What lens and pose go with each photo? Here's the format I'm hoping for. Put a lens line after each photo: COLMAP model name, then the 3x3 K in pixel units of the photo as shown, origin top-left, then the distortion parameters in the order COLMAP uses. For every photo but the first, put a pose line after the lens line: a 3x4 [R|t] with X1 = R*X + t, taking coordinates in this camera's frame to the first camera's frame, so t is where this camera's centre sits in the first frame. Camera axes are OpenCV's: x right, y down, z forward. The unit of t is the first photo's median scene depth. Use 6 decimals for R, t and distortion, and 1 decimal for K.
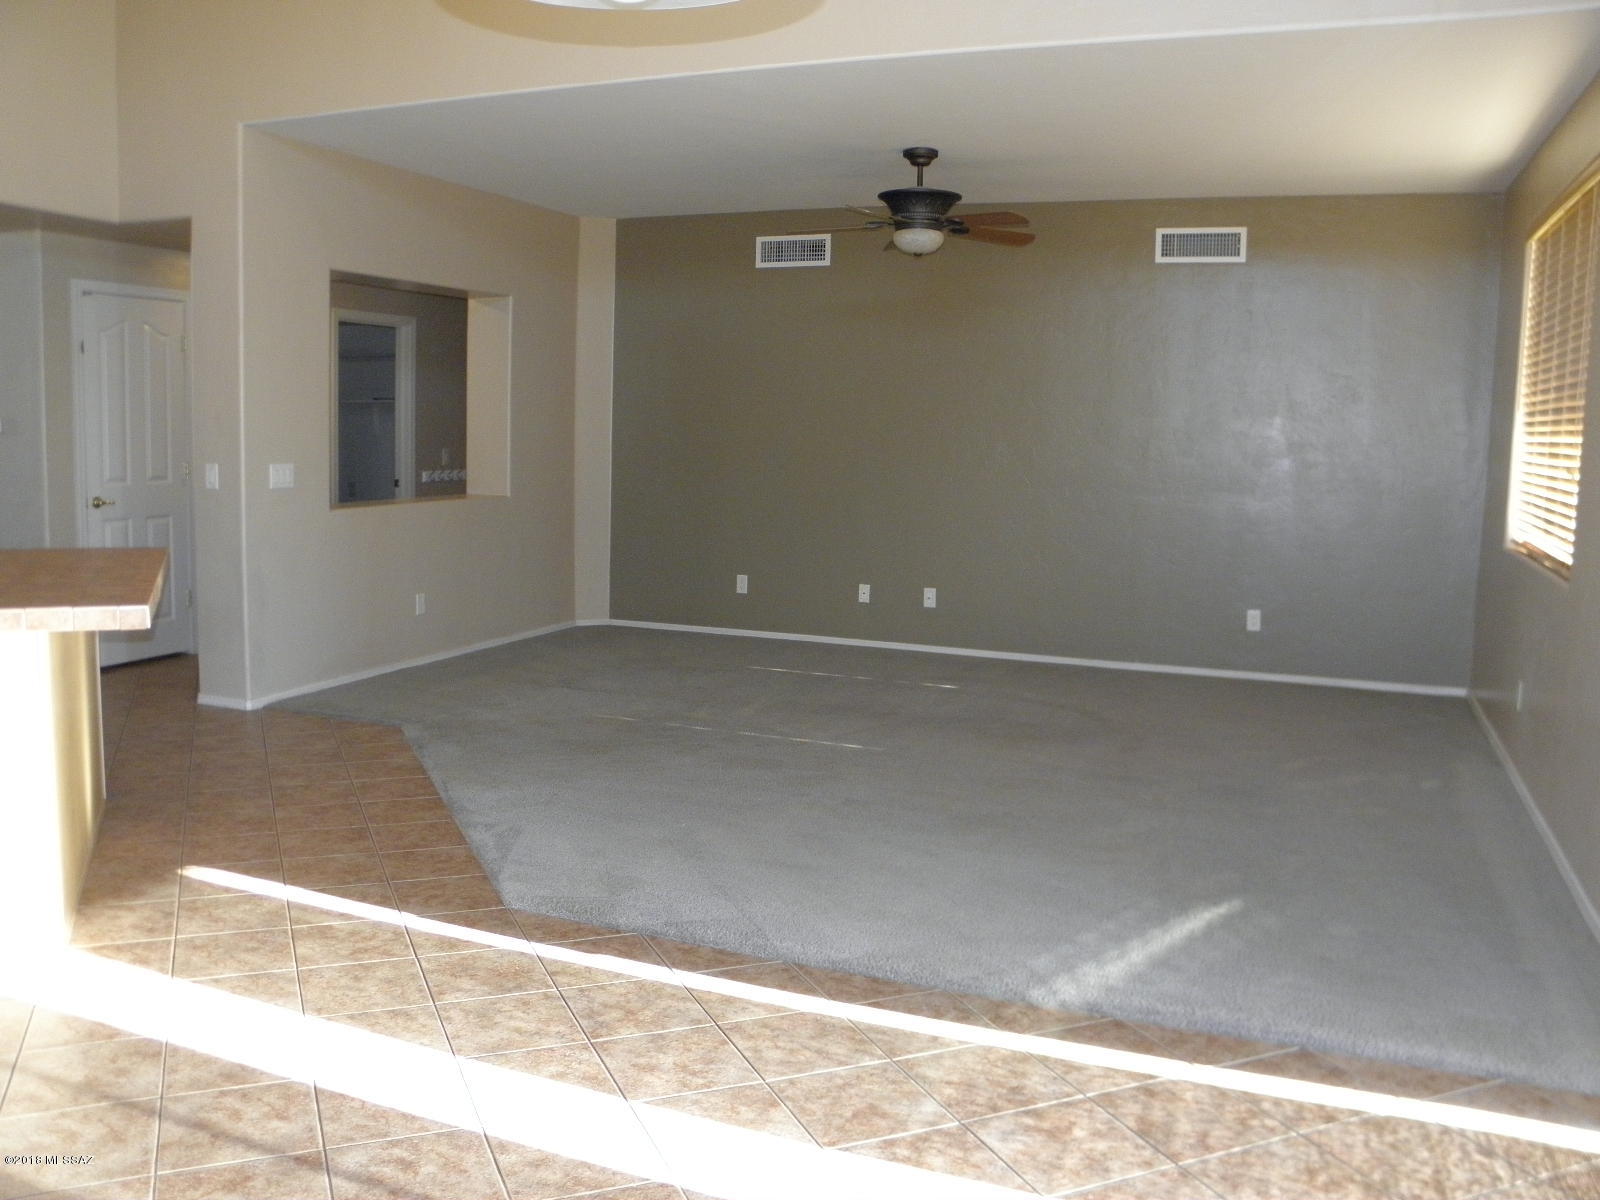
lens RADIAL K [[1361.3, 0, 785.2], [0, 1361.3, 609.2], [0, 0, 1]] dist [-0.182366, 0.139681]
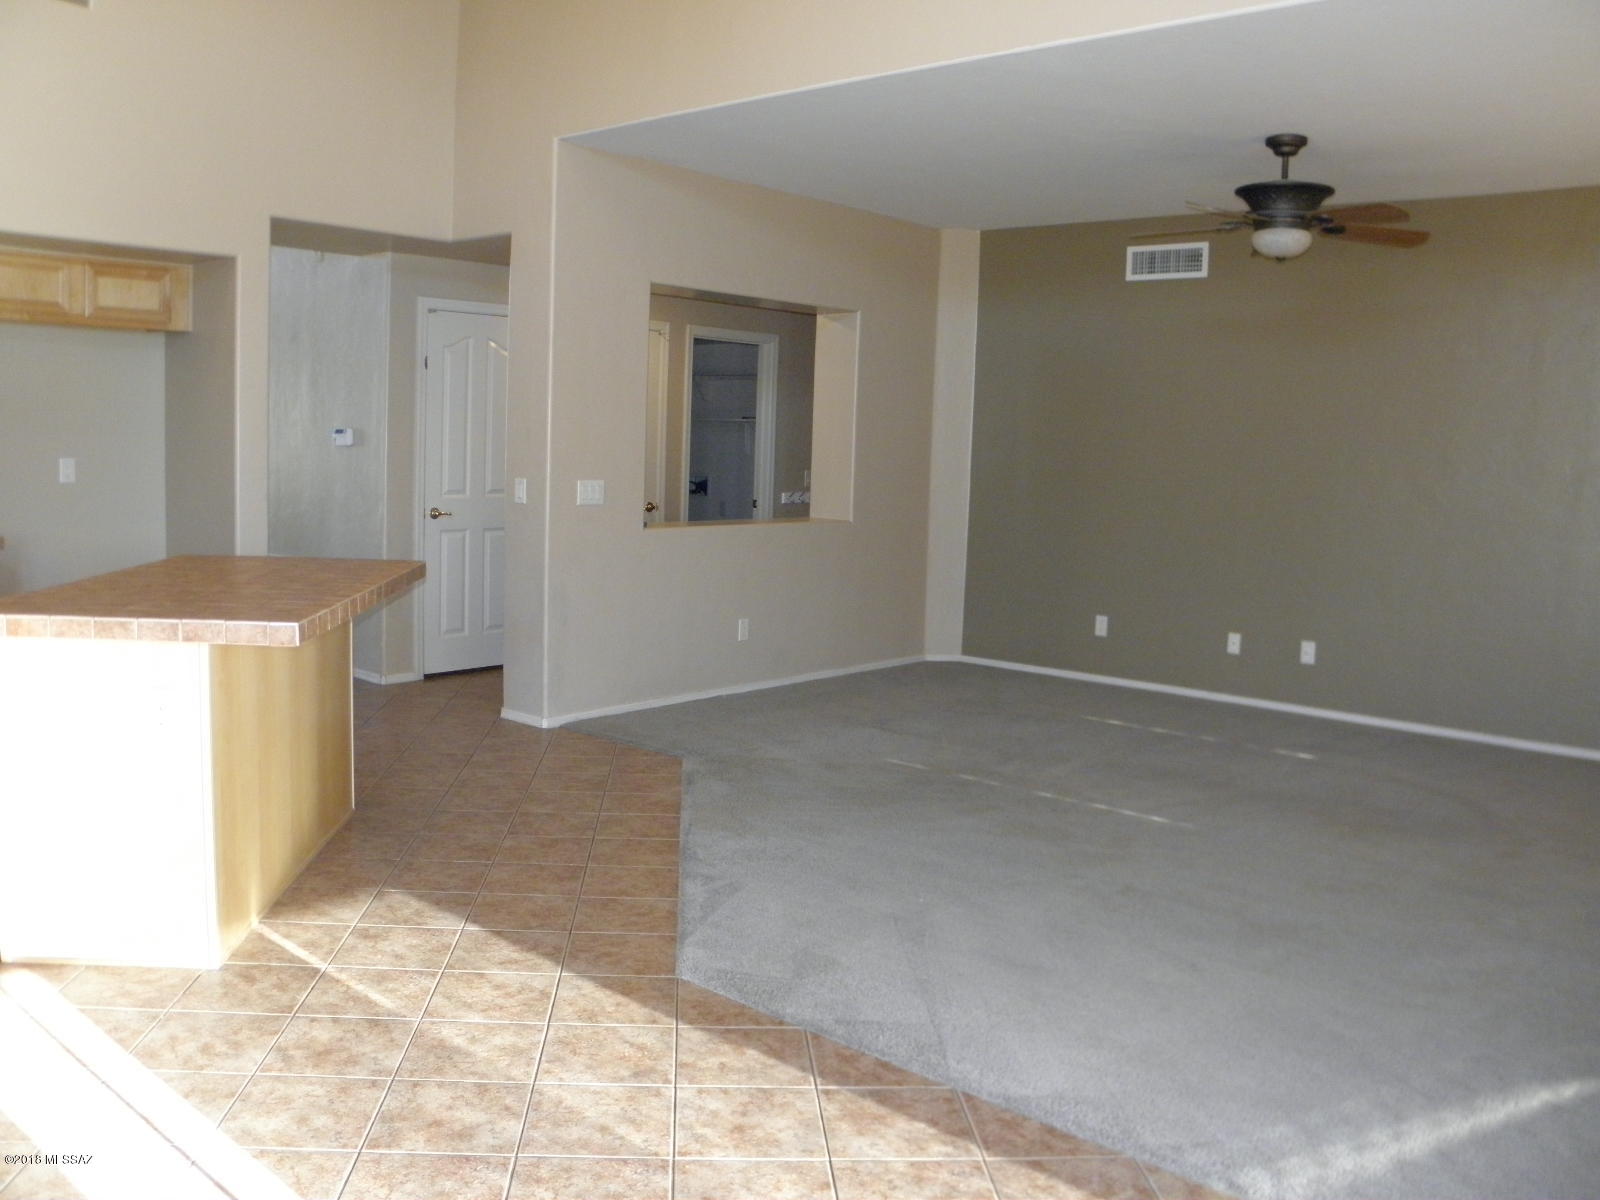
lens RADIAL K [[1361.3, 0, 787.4], [0, 1361.3, 610.5], [0, 0, 1]] dist [-0.182366, 0.139681]
pose [[0.944527, 0.048977, -0.324761, 0.097477], [-0.055108, 0.998433, -0.009704, -0.012706], [0.323776, 0.027062, 0.945746, 0.112292]]
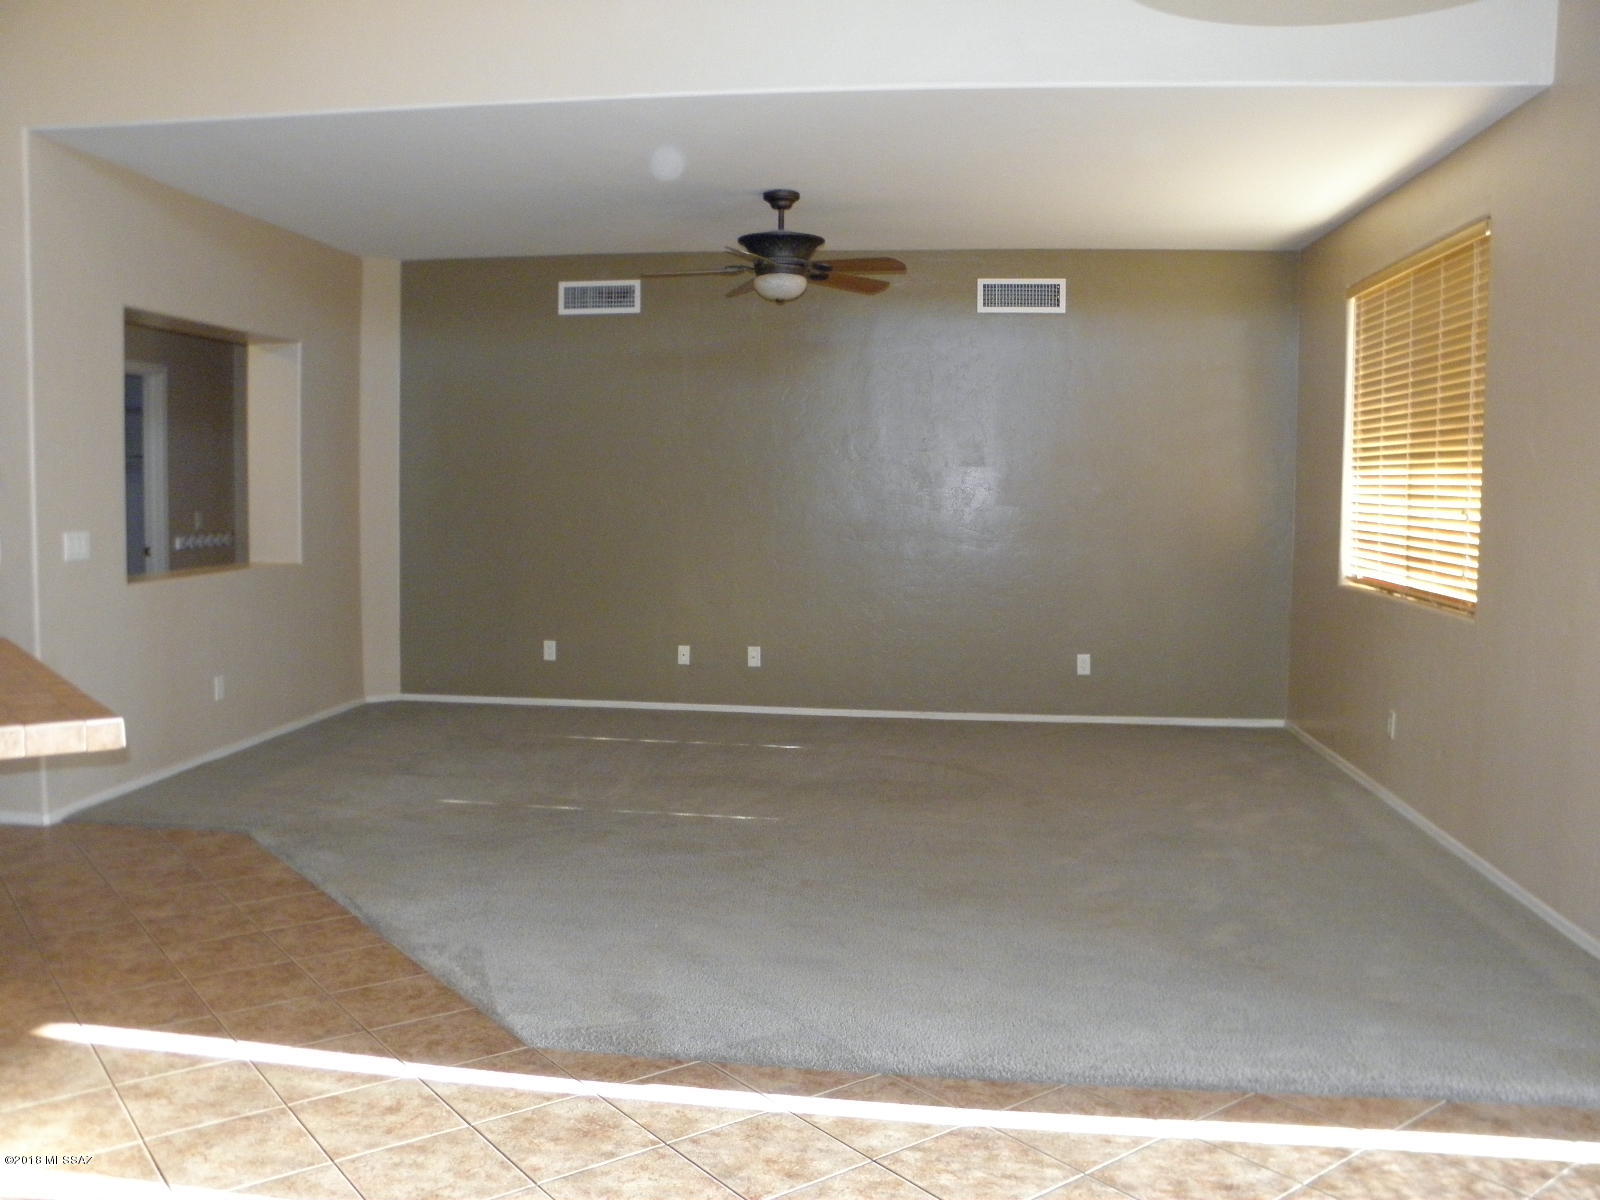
lens RADIAL K [[1361.3, 0, 777.2], [0, 1361.3, 605.4], [0, 0, 1]] dist [-0.182366, 0.139681]
pose [[0.966738, -0.034500, 0.253430, -0.177196], [0.044966, 0.998353, -0.035618, -0.013955], [-0.251784, 0.045829, 0.966698, 0.088497]]
